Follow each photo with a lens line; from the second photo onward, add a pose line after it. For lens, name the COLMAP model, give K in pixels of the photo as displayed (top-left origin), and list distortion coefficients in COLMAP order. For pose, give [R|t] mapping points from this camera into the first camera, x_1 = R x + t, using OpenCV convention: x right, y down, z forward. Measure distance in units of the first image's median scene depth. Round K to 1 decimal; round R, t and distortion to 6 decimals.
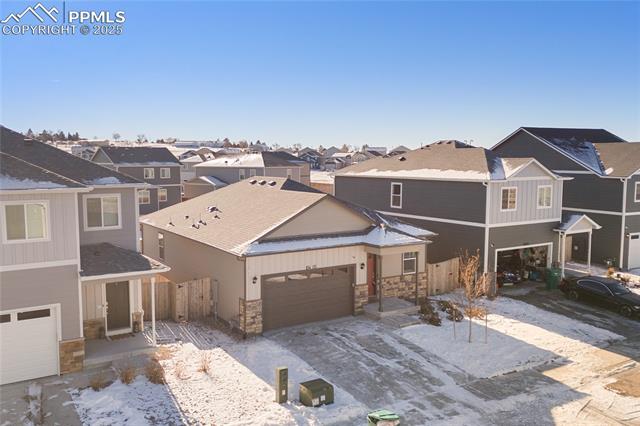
lens RADIAL K [[550.3, 0, 305.1], [0, 550.3, 214.4], [0, 0, 1]] dist [0.091799, -0.119859]
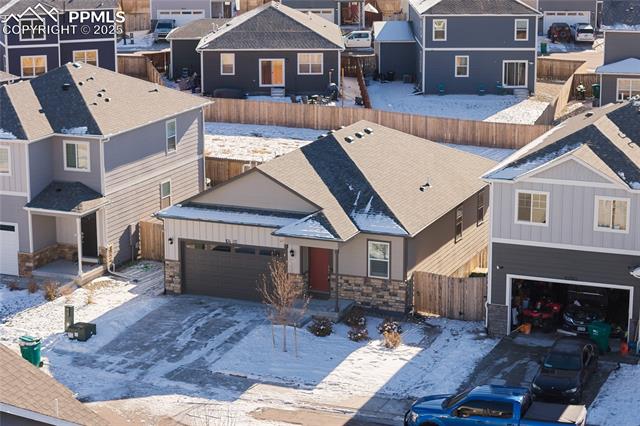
lens RADIAL K [[1474.8, 0, 320.0], [0, 1474.8, 213.0], [0, 0, 1]] dist [-0.131799, -0.342309]
pose [[0.591234, 0.180877, -0.785956, 2.169534], [-0.079732, 0.982861, 0.166213, -0.400493], [0.802550, -0.035605, 0.595522, -0.397253]]
